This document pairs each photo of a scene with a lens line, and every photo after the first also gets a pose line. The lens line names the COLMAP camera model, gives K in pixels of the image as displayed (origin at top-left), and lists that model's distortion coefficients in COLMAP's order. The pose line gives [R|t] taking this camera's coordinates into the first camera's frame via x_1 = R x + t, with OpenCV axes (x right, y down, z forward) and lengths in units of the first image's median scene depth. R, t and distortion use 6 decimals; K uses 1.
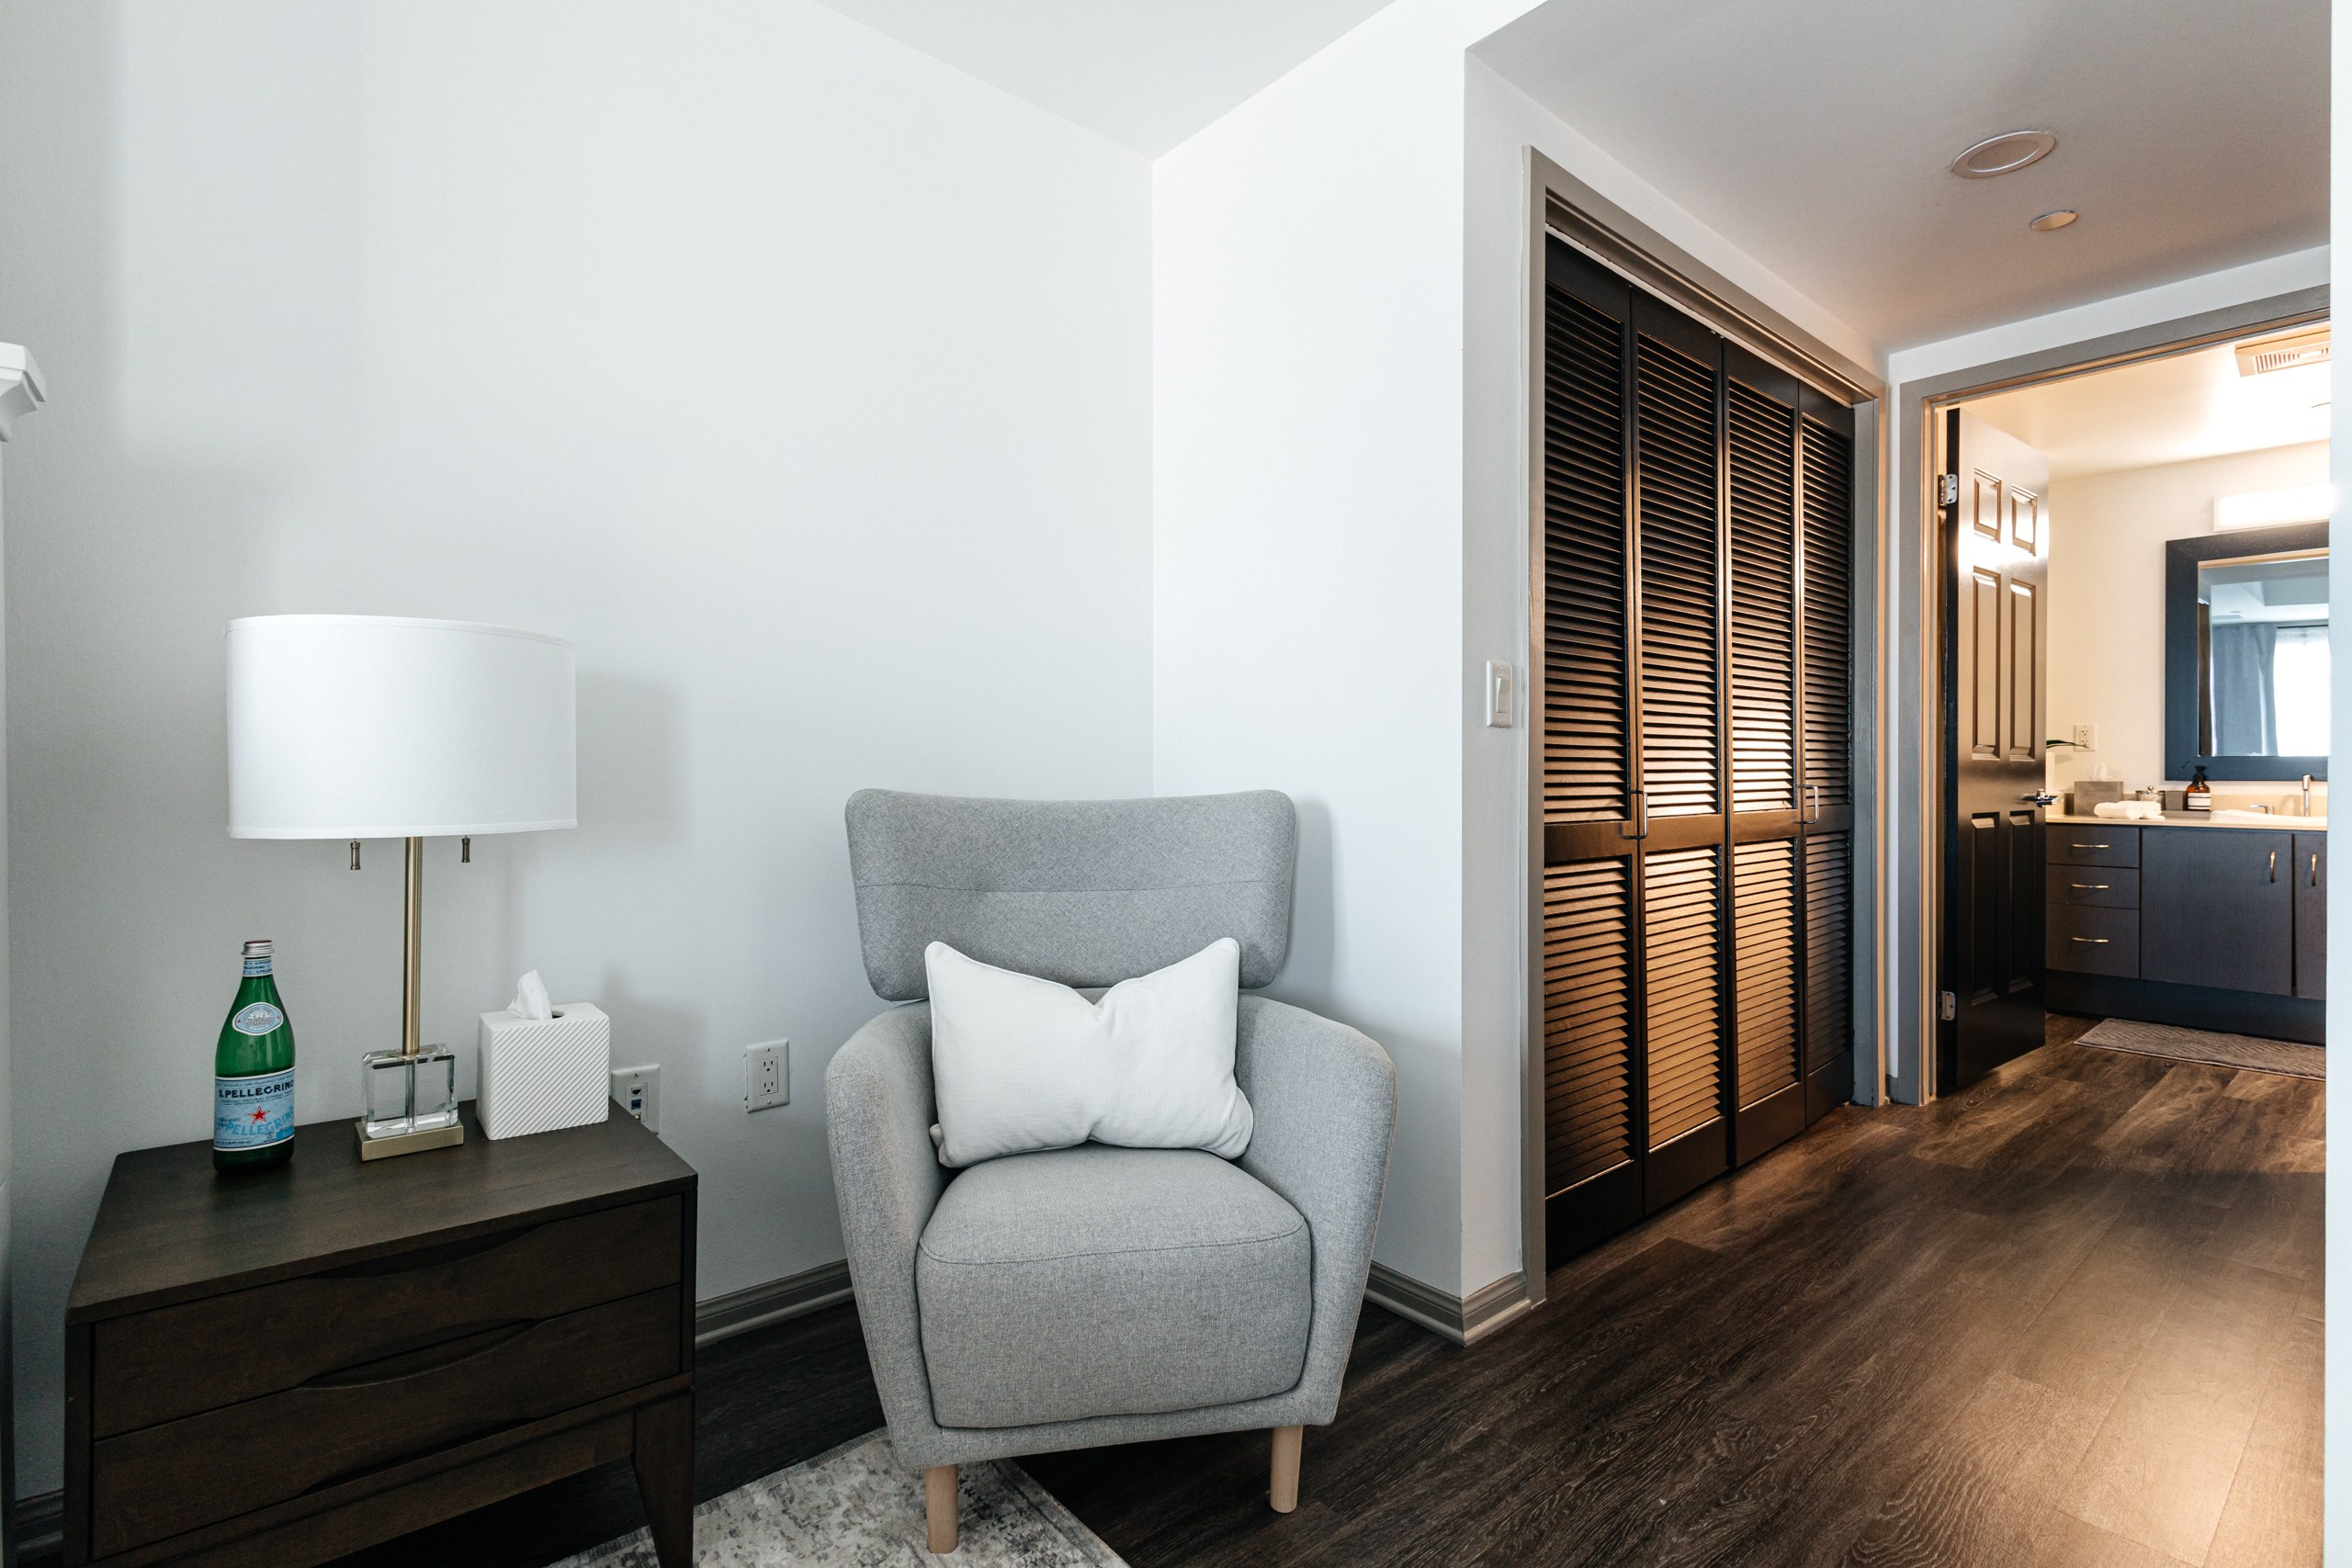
lens RADIAL K [[1093.0, 0, 1196.2], [0, 1093.0, 780.8], [0, 0, 1]] dist [0.004103, 0.000358]
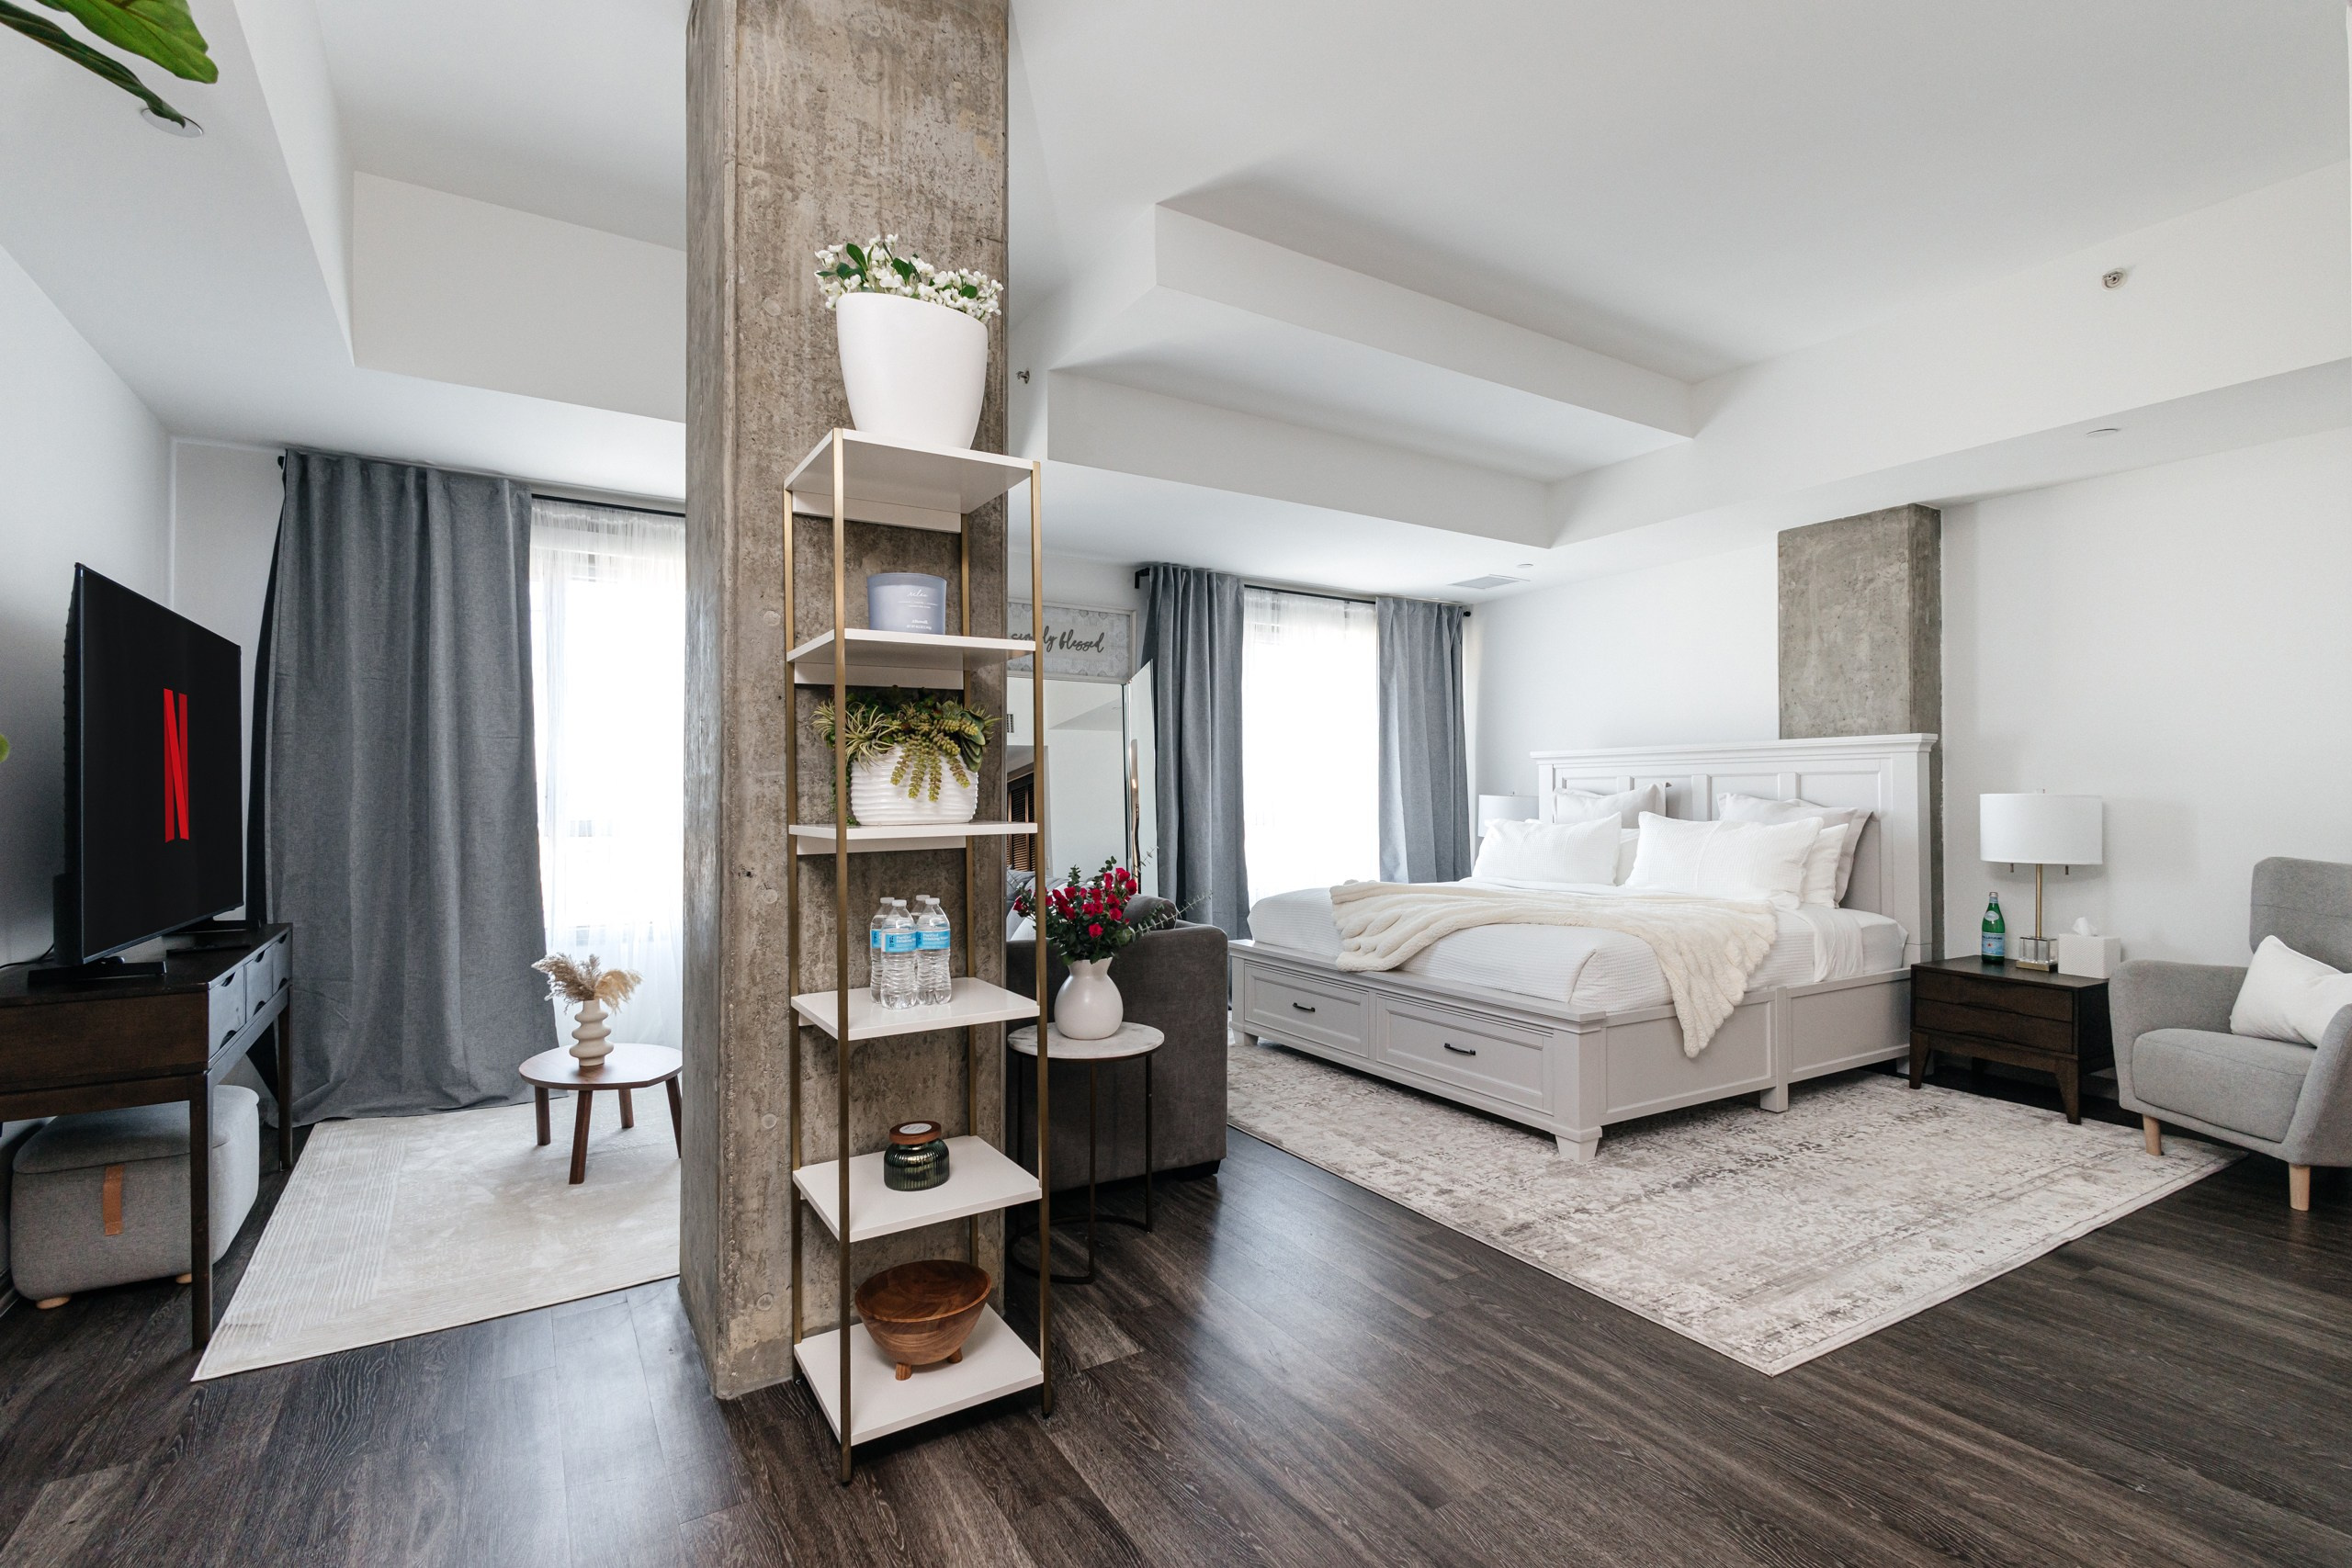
lens RADIAL K [[1093.0, 0, 1196.2], [0, 1093.0, 780.8], [0, 0, 1]] dist [0.004103, 0.000358]
pose [[-0.150175, -0.013578, -0.988566, 1.741769], [-0.009568, 0.999879, -0.012280, -0.077772], [0.988613, 0.007614, -0.150287, -0.543828]]
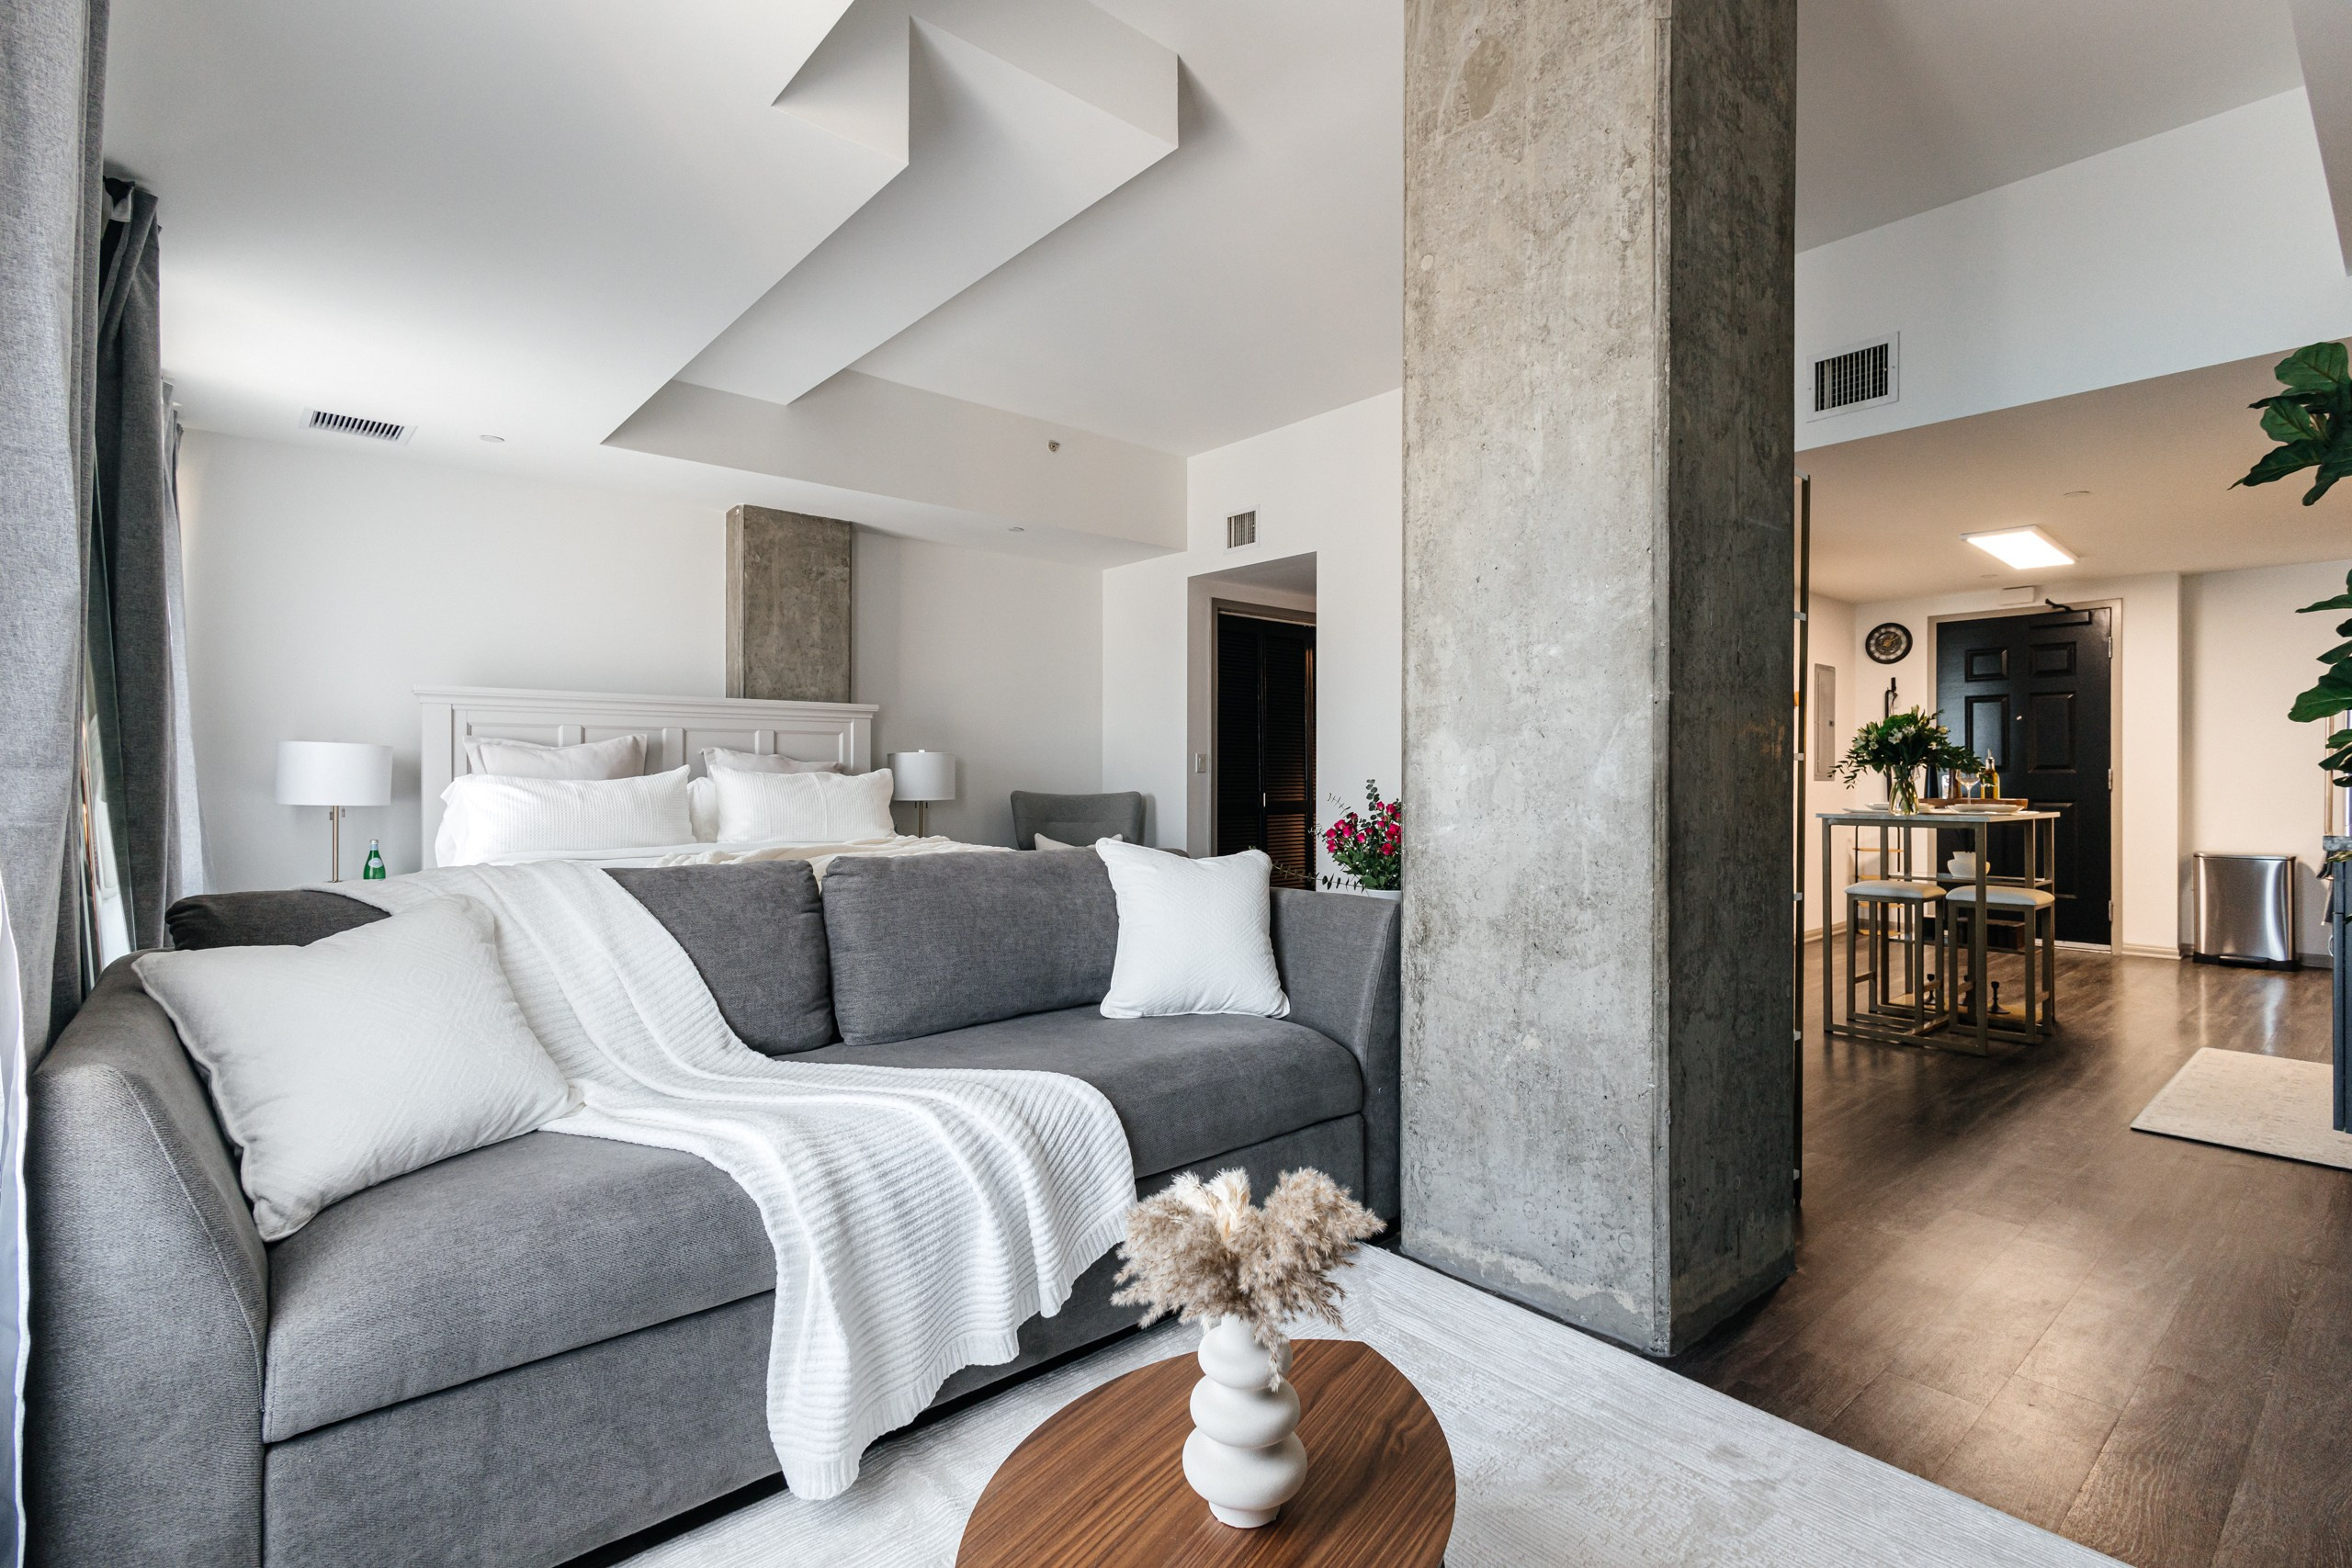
lens RADIAL K [[1088.0, 0, 1177.1], [0, 1088.0, 812.8], [0, 0, 1]] dist [0.006175, 0.000543]
pose [[0.999912, 0.004326, -0.012512, 0.229295], [-0.004026, 0.999706, 0.023915, -0.004680], [0.012611, -0.023862, 0.999636, -2.226399]]
